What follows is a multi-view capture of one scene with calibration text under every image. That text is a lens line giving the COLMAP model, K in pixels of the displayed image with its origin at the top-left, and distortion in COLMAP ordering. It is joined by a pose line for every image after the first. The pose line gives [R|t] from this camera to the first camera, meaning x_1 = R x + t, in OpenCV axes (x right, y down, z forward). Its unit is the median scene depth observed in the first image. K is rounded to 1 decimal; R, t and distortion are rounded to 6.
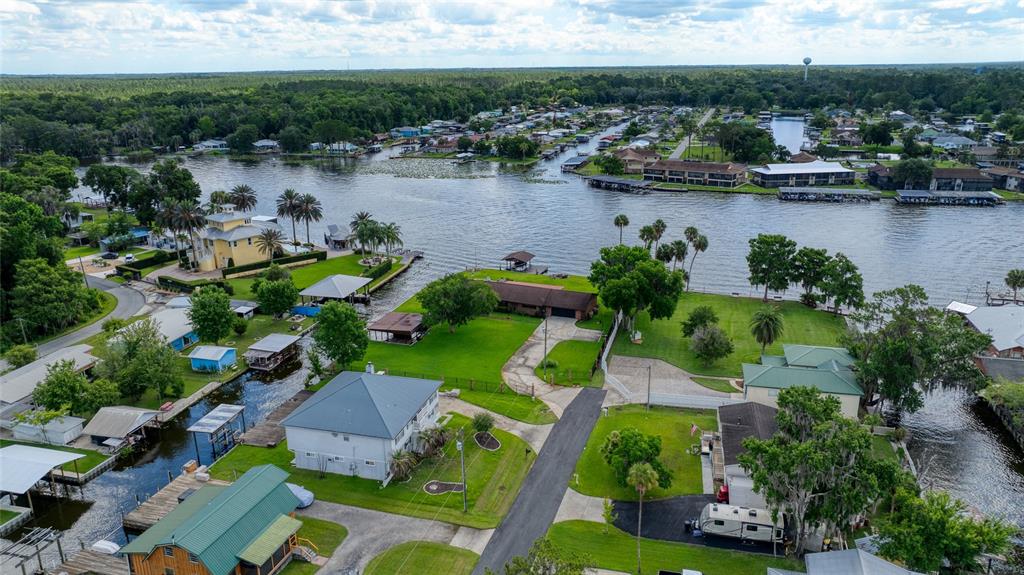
lens RADIAL K [[721.1, 0, 514.3], [0, 721.1, 286.8], [0, 0, 1]] dist [-0.013939, 0.025796]
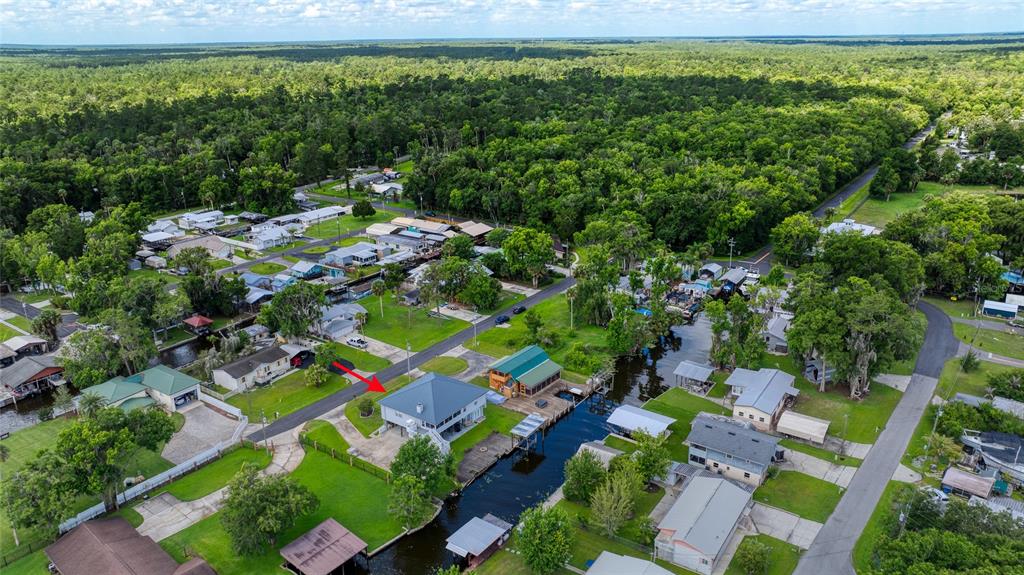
lens RADIAL K [[721.2, 0, 517.7], [0, 721.2, 291.5], [0, 0, 1]] dist [-0.036780, 0.050914]
pose [[-0.941138, -0.092730, 0.325053, -0.662250], [0.119480, 0.808299, 0.576522, -0.685567], [-0.316201, 0.581424, -0.749642, 1.526287]]
